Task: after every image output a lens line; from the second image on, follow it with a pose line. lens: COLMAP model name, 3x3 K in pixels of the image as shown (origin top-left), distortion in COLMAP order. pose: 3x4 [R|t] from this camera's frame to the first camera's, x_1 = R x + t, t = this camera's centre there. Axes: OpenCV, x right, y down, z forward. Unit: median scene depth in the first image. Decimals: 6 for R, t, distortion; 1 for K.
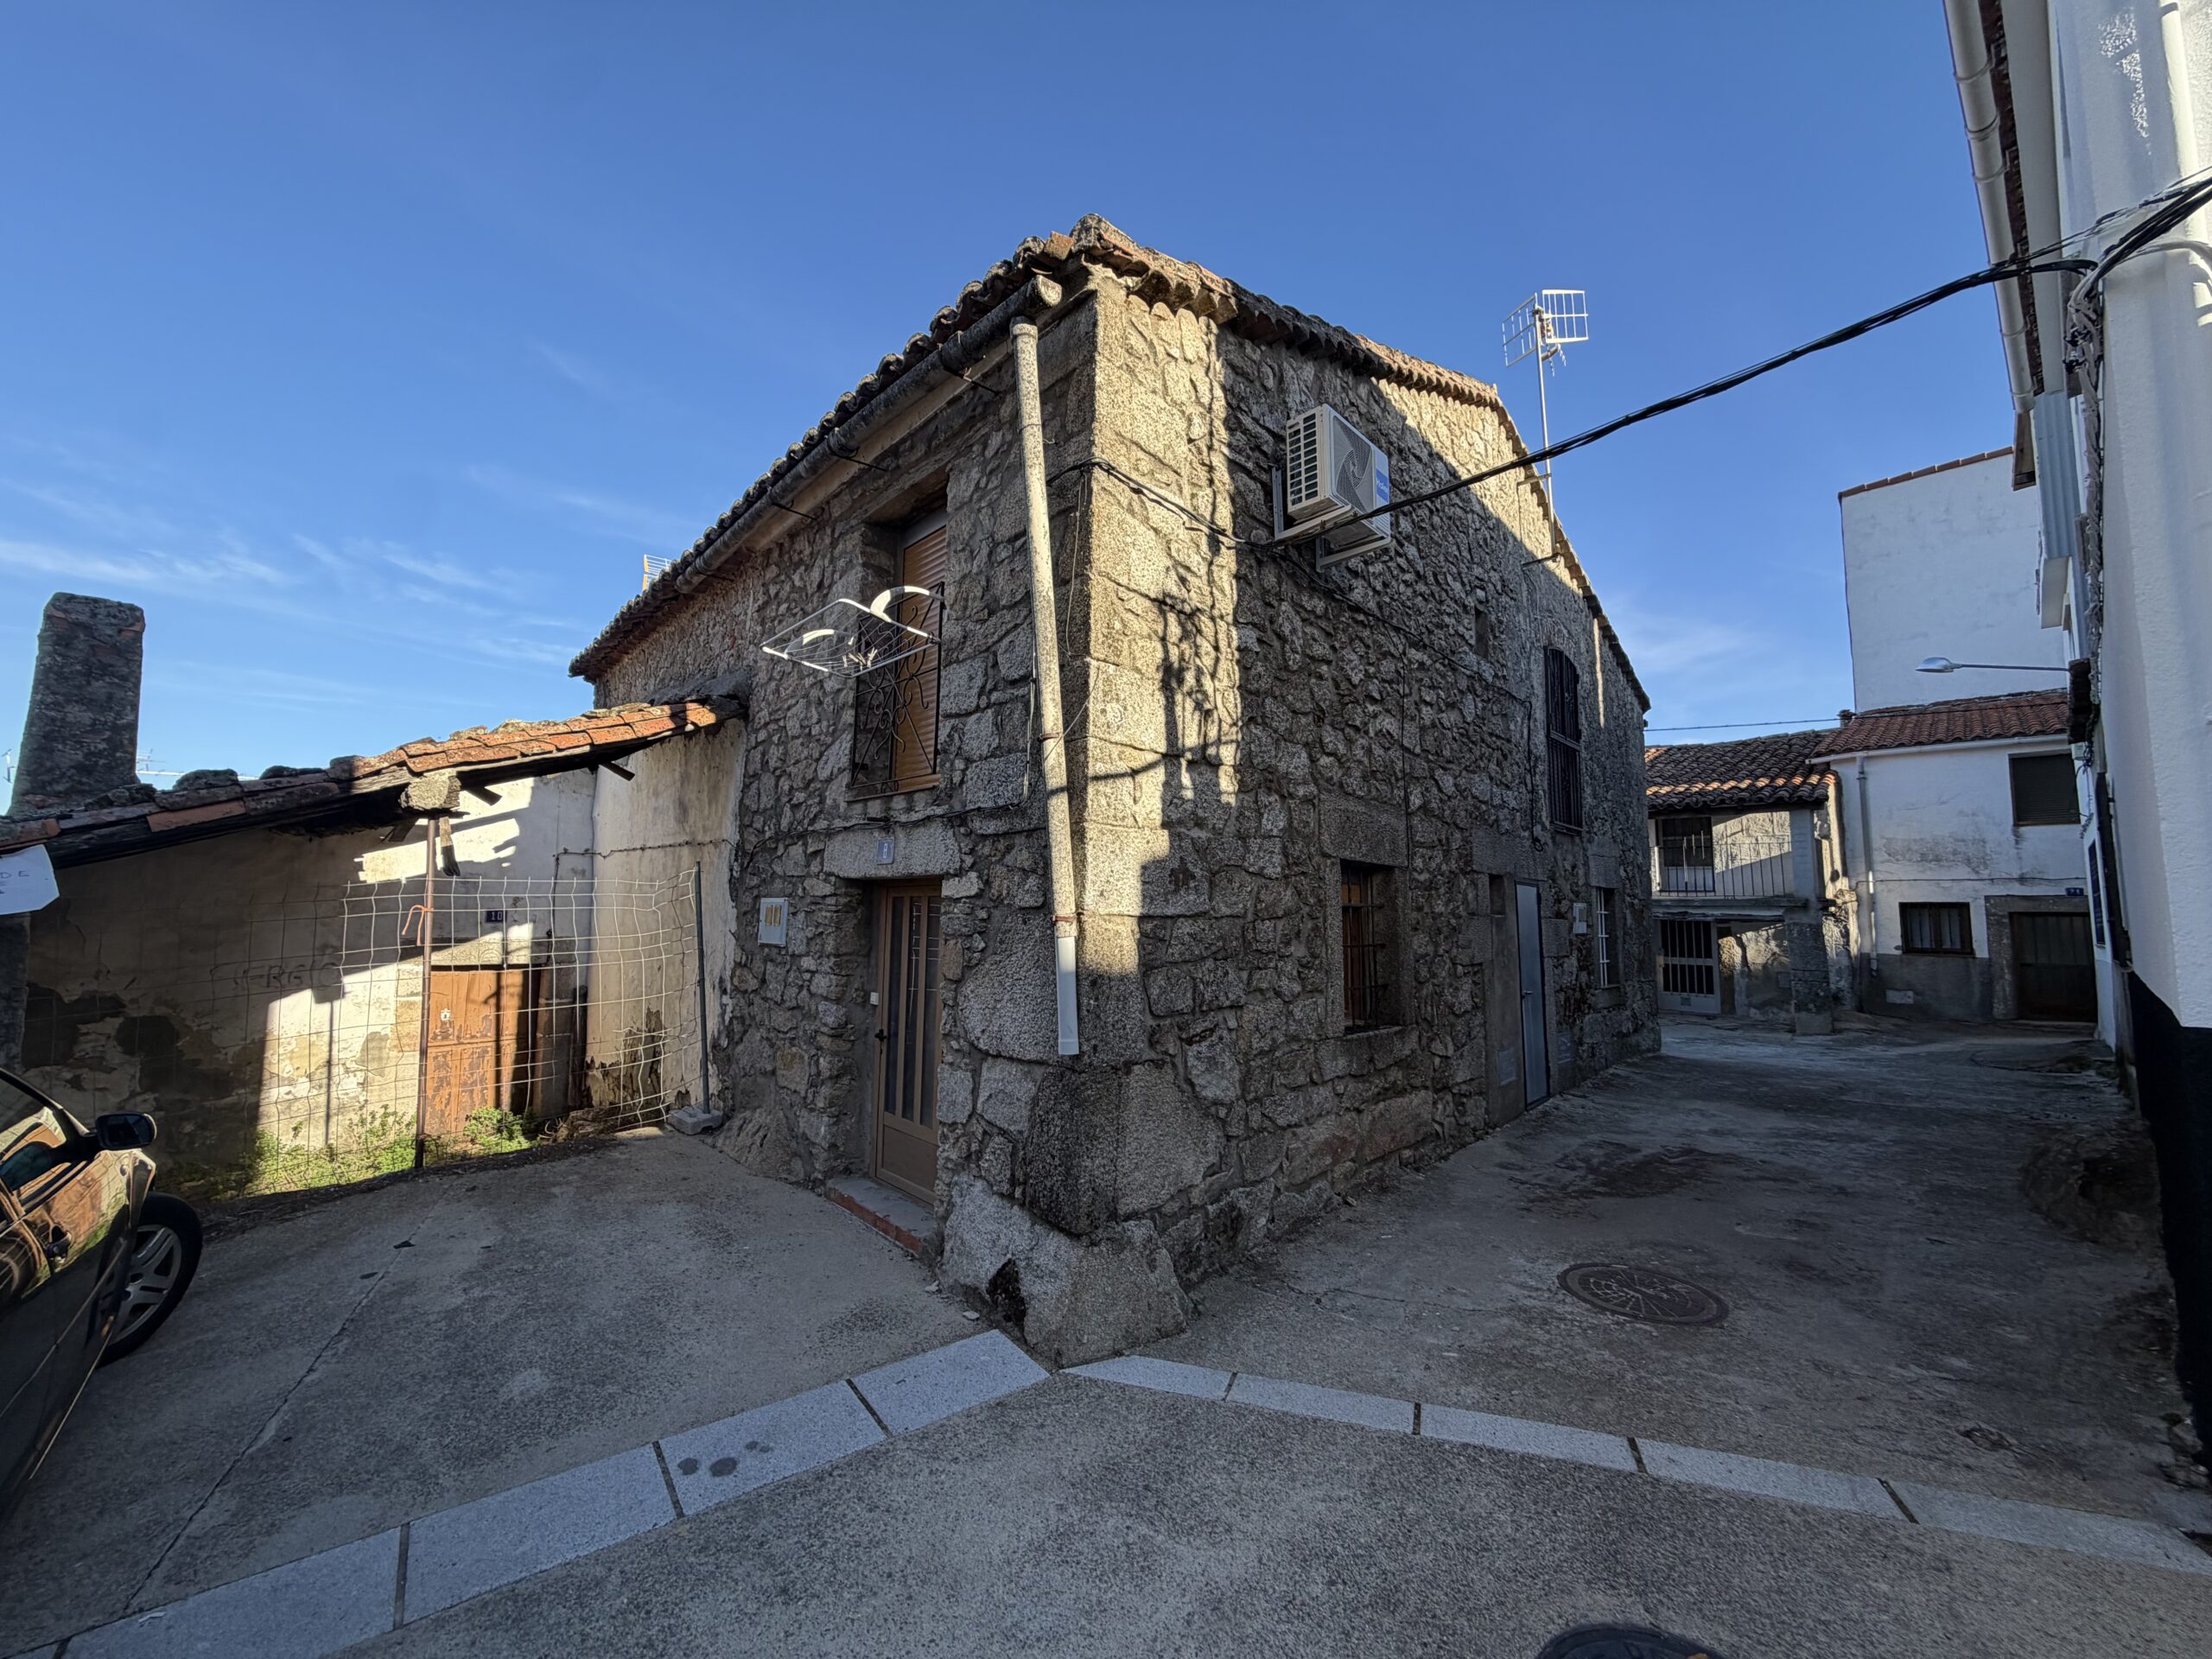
lens RADIAL K [[884.7, 0, 1099.1], [0, 884.7, 826.9], [0, 0, 1]] dist [0.000829, 0.000376]
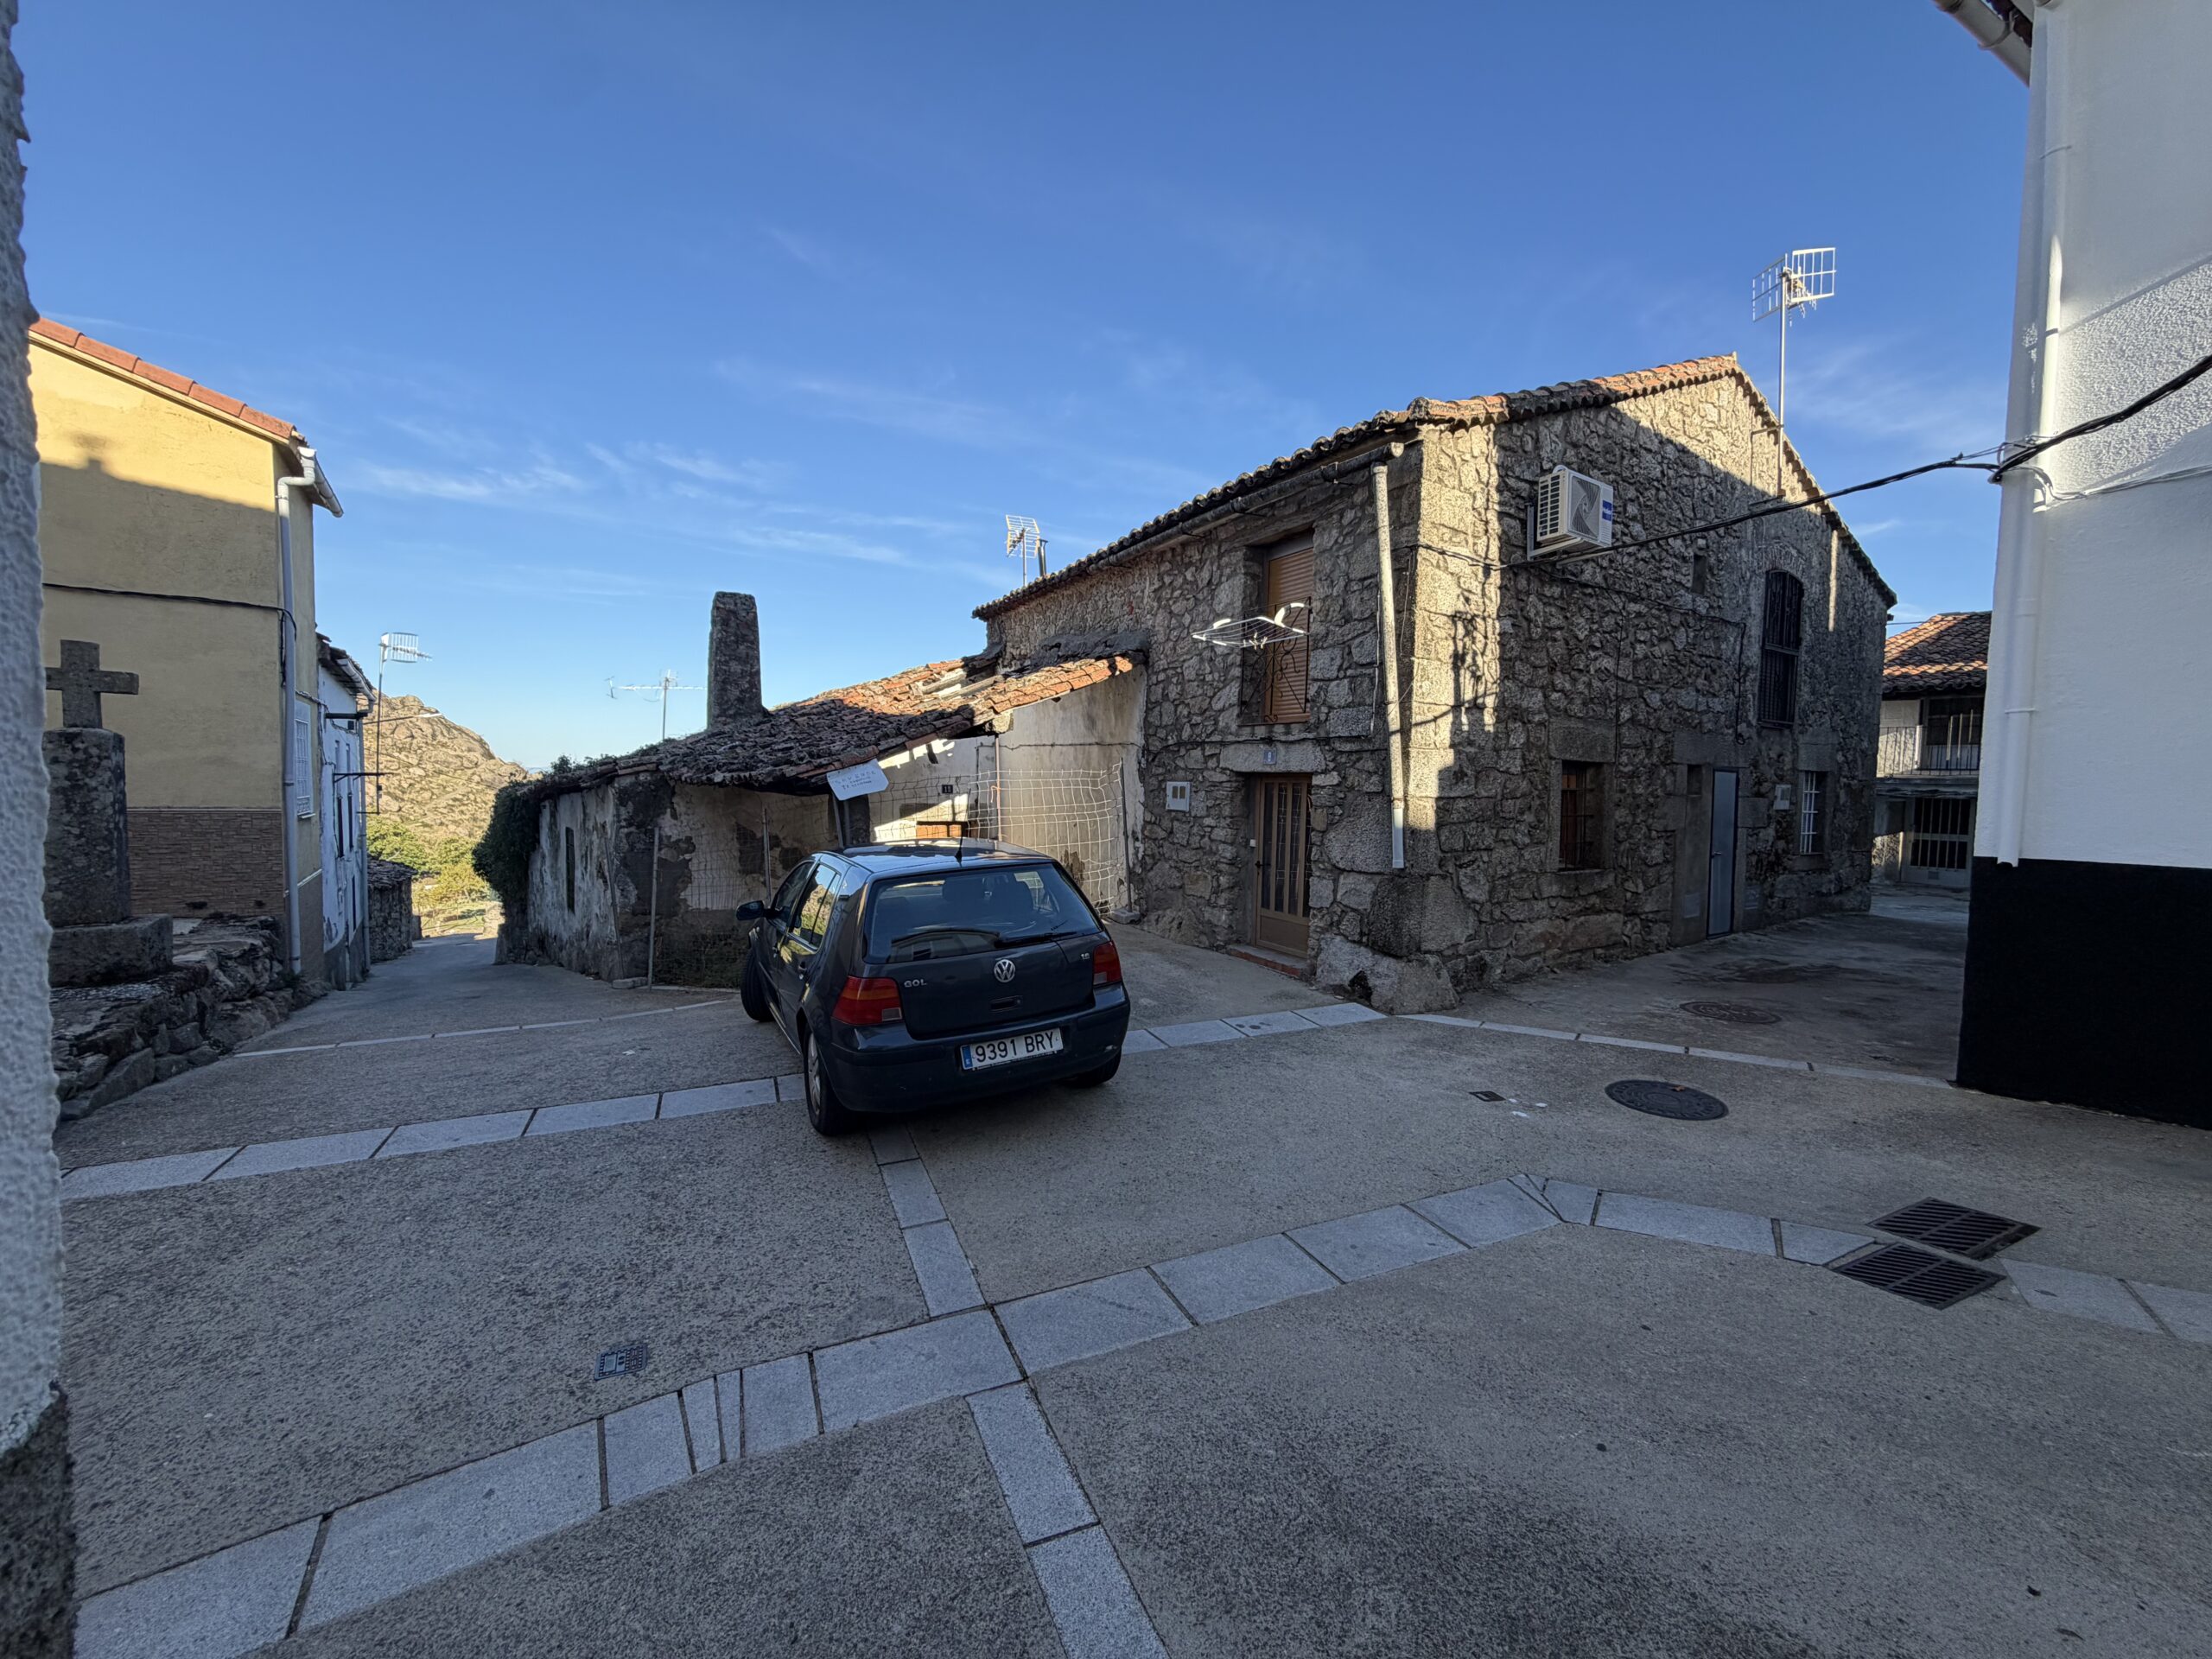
lens RADIAL K [[884.7, 0, 1099.1], [0, 884.7, 826.9], [0, 0, 1]] dist [0.000829, 0.000376]
pose [[0.972179, 0.017098, -0.233614, -0.160160], [0.017658, 0.989145, 0.145879, -0.093524], [0.233572, -0.145946, 0.961324, -0.735701]]
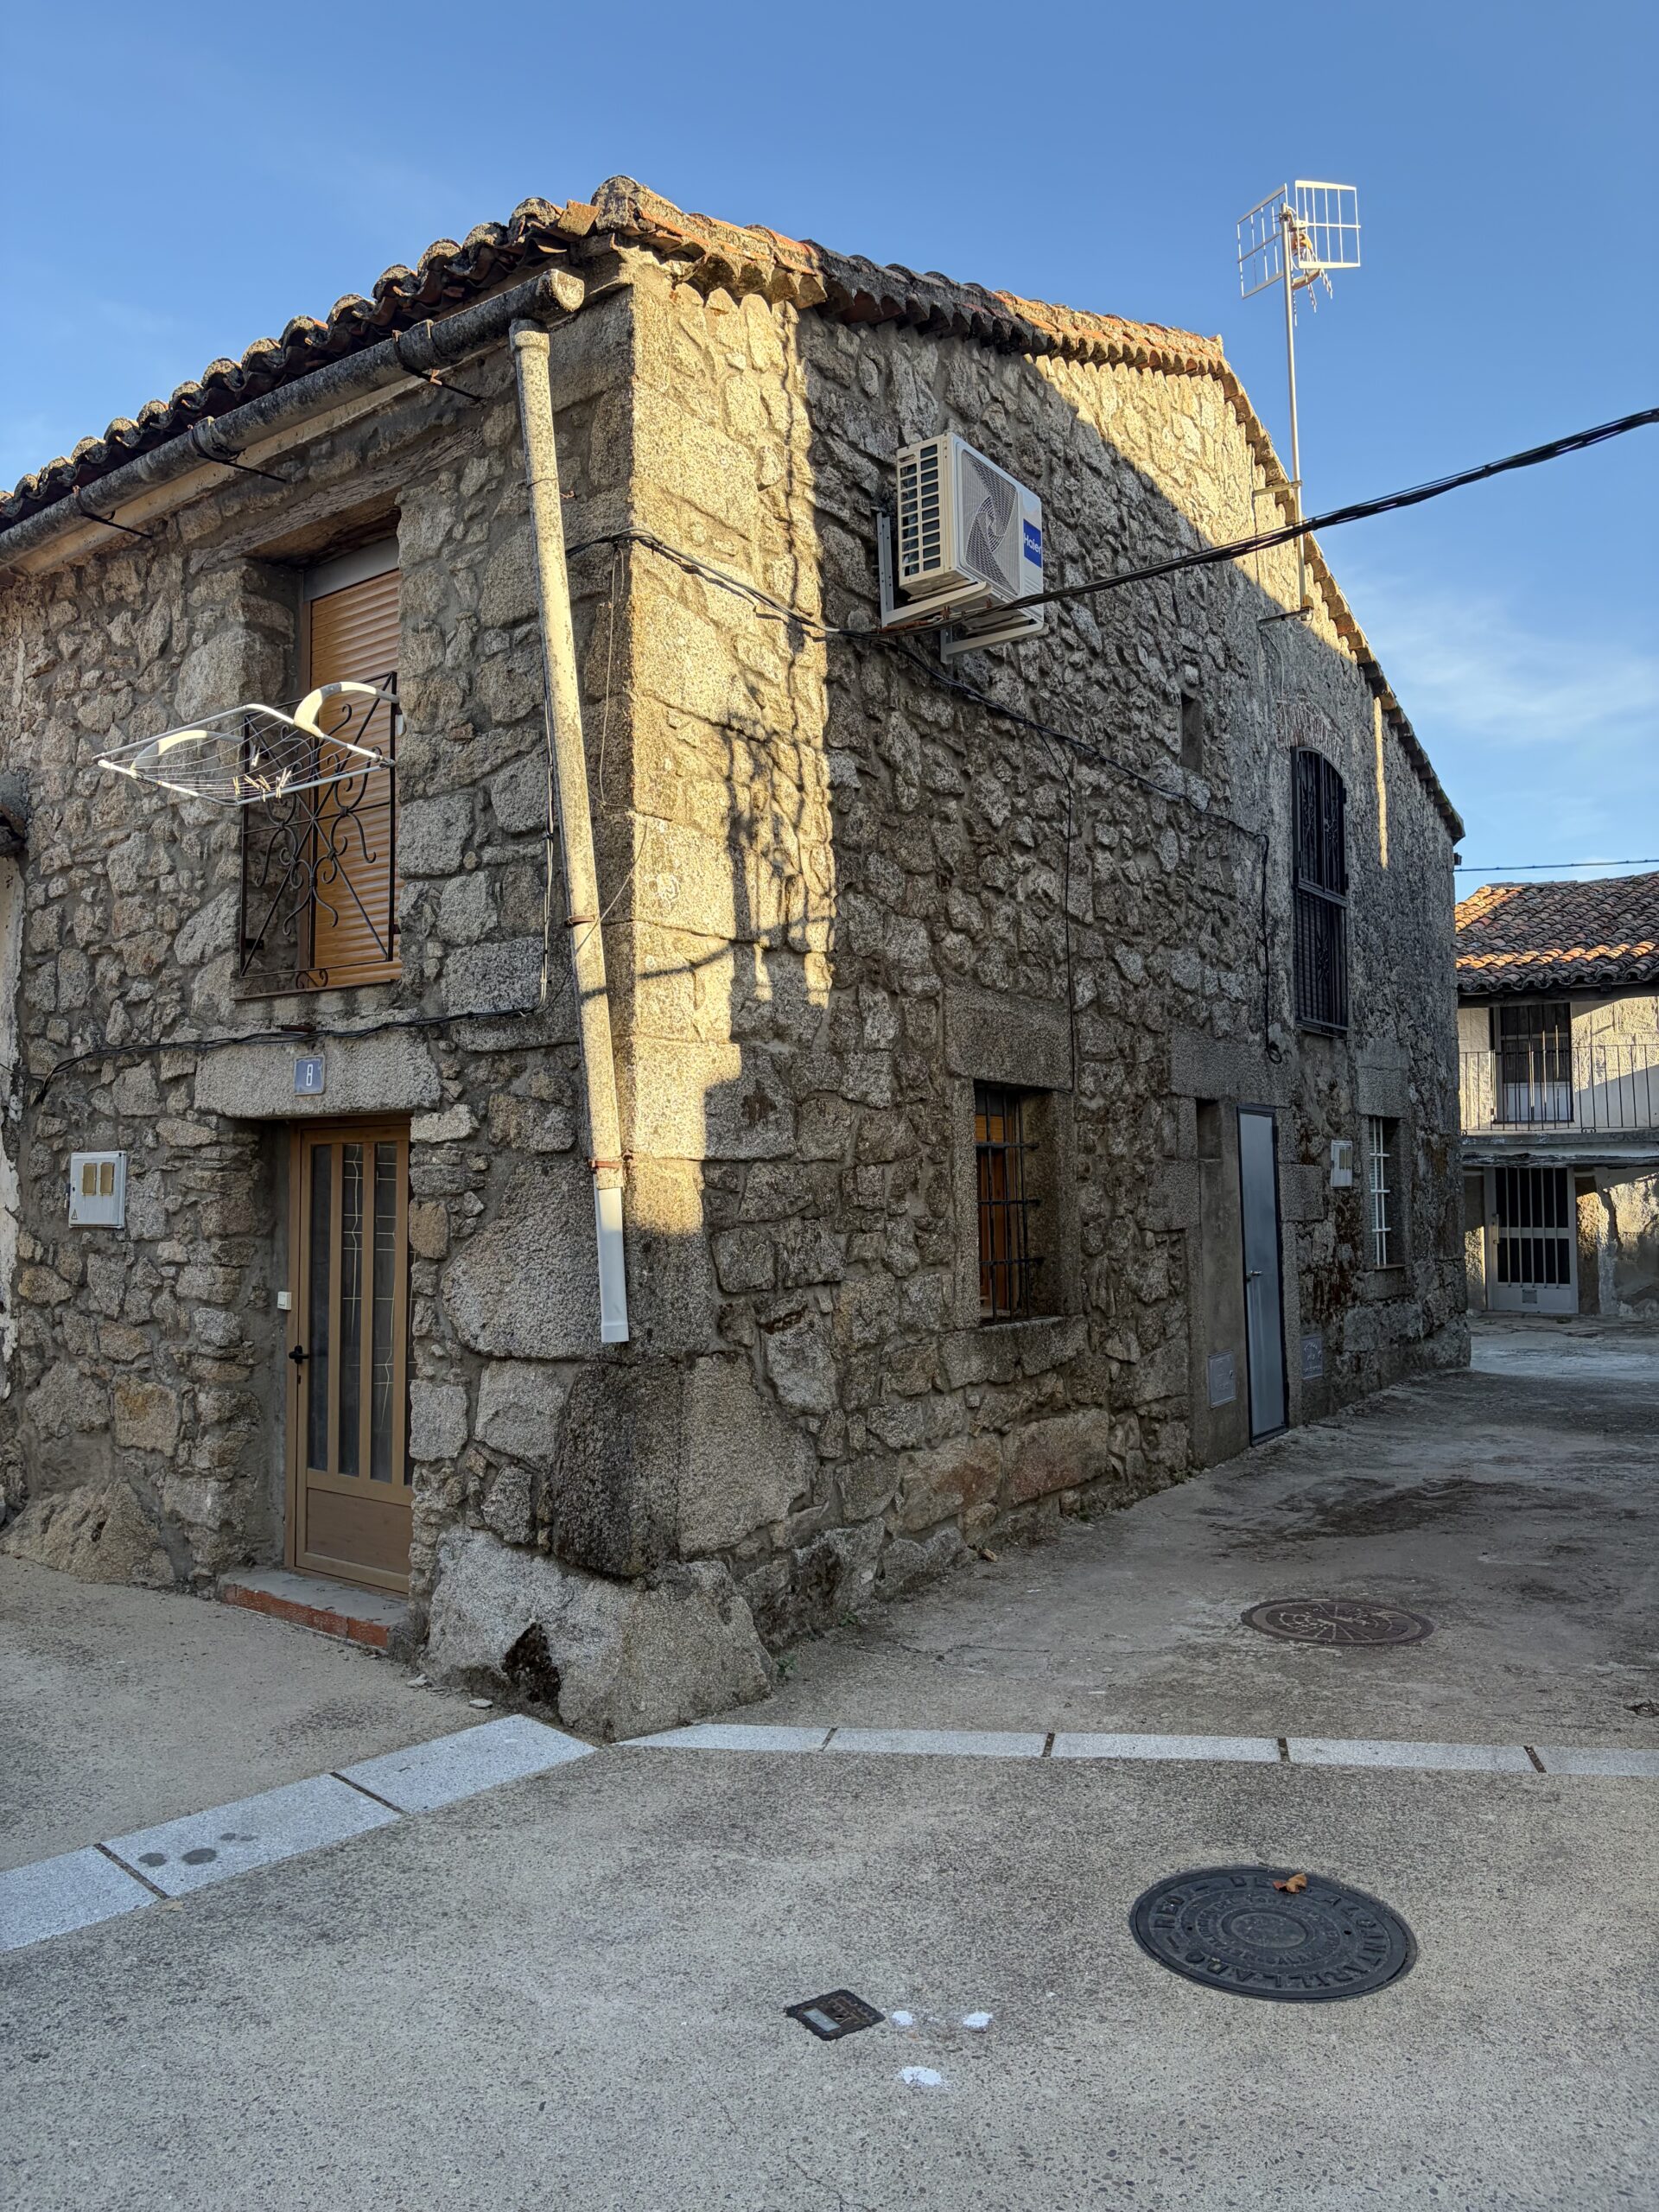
lens RADIAL K [[1651.7, 0, 827.4], [0, 1651.7, 1099.0], [0, 0, 1]] dist [0.175383, -0.515344]
pose [[0.987479, -0.013516, 0.157168, -0.054294], [0.005937, 0.998801, 0.048596, -0.013776], [-0.157636, -0.047054, 0.986376, -0.304561]]
